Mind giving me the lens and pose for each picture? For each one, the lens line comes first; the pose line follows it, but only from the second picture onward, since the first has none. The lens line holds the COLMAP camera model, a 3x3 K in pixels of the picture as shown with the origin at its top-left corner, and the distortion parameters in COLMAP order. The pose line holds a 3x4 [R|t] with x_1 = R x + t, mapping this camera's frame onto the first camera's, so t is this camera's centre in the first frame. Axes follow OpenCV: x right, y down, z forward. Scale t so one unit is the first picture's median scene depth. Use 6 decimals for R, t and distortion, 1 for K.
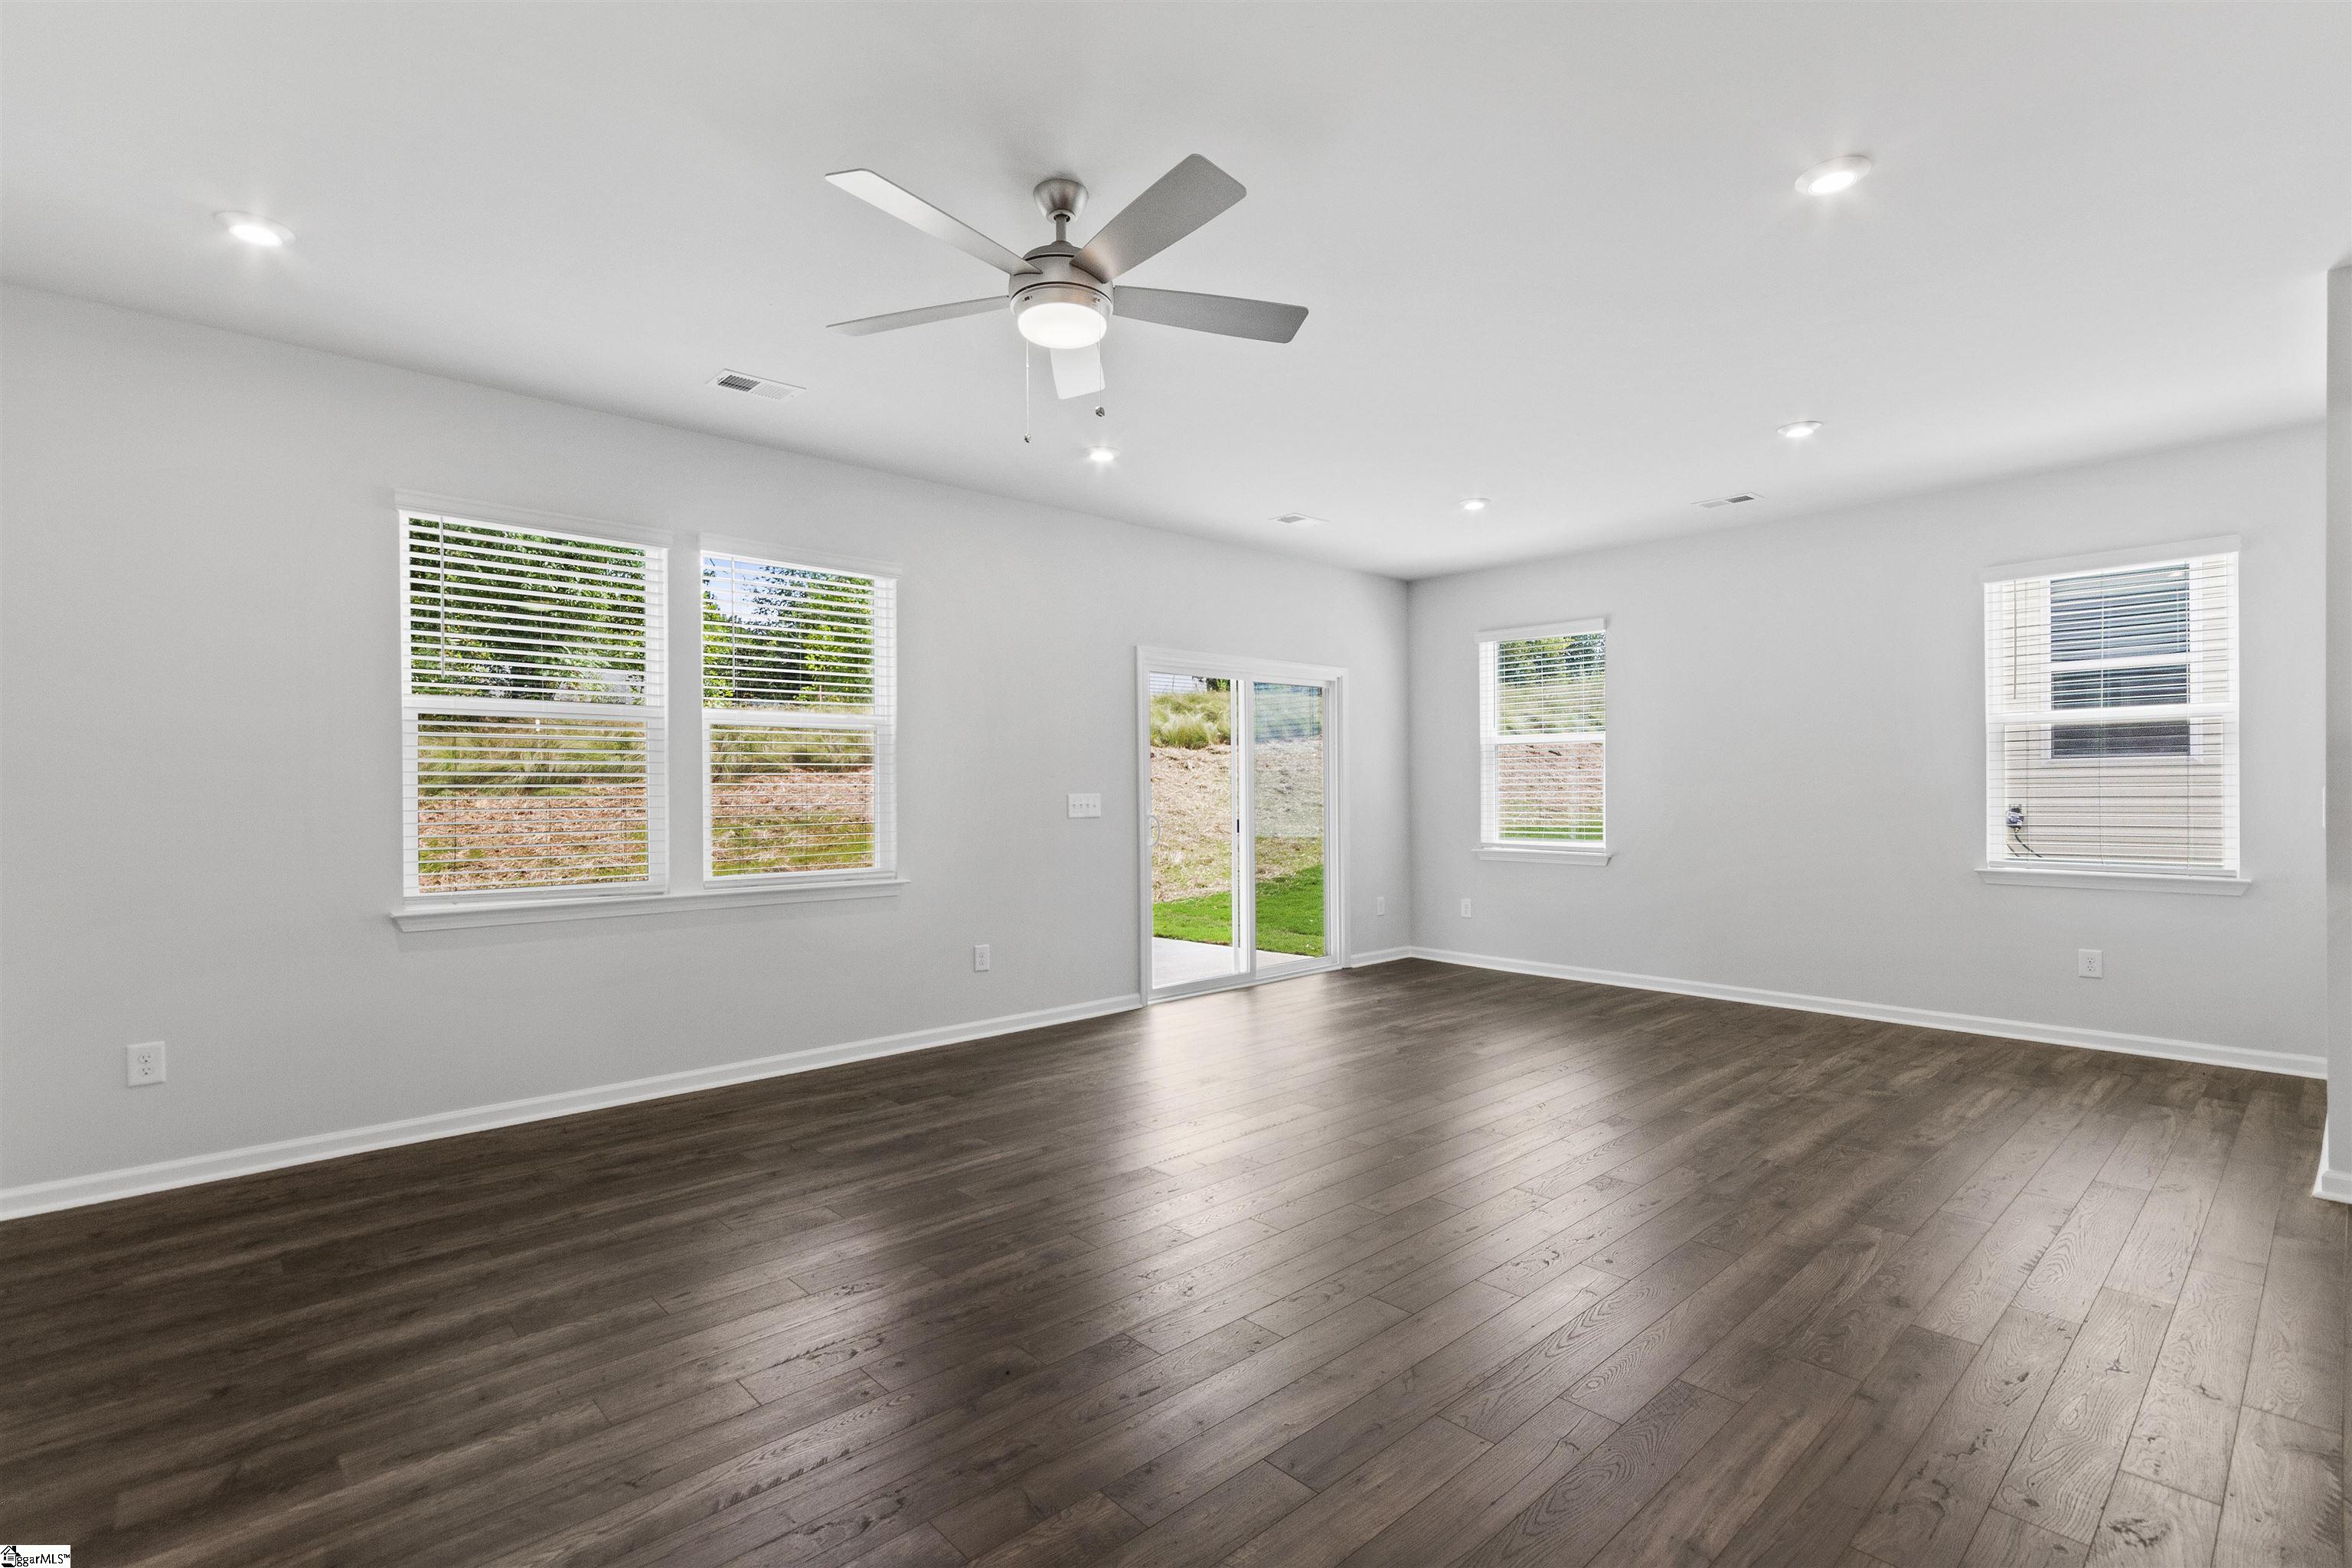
lens RADIAL K [[1094.7, 0, 1161.2], [0, 1094.7, 790.5], [0, 0, 1]] dist [0.001487, 0.002312]
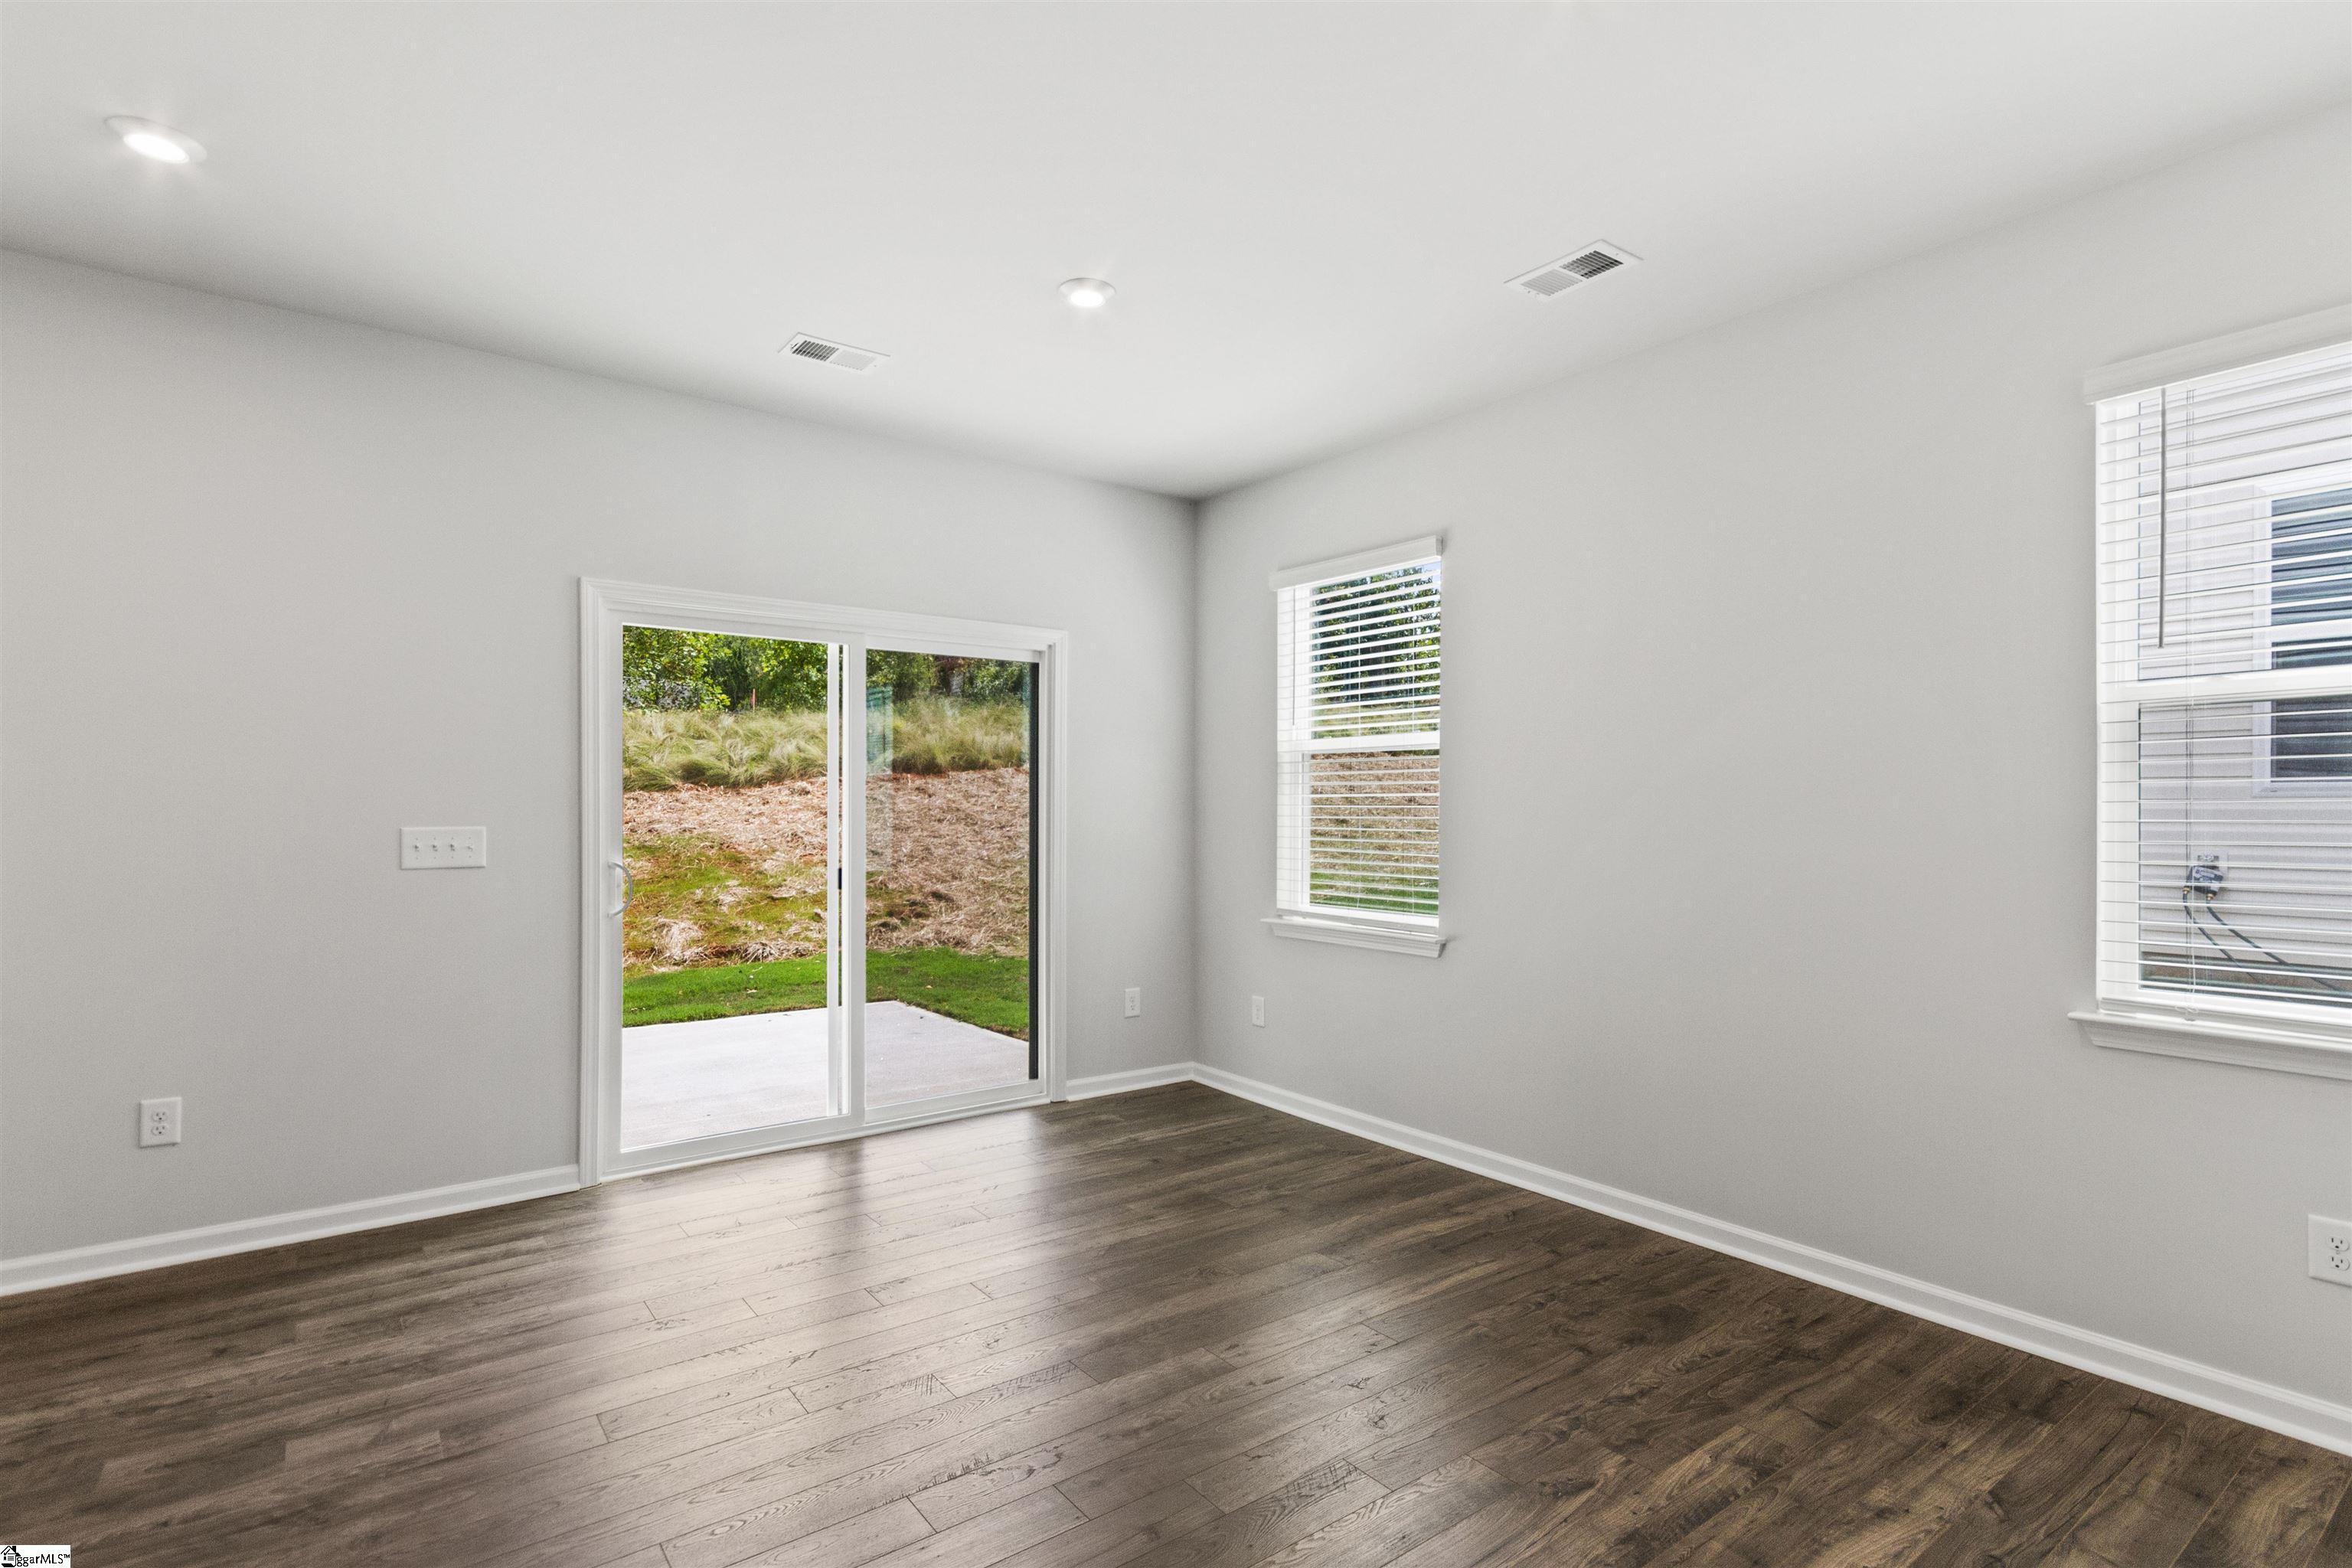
lens RADIAL K [[1125.0, 0, 1193.1], [0, 1125.0, 803.5], [0, 0, 1]] dist [0.002477, 0.002719]
pose [[0.995741, 0.010646, -0.091577, 0.509503], [-0.011310, 0.999913, -0.006730, -0.012465], [0.091497, 0.007737, 0.995775, 0.599334]]
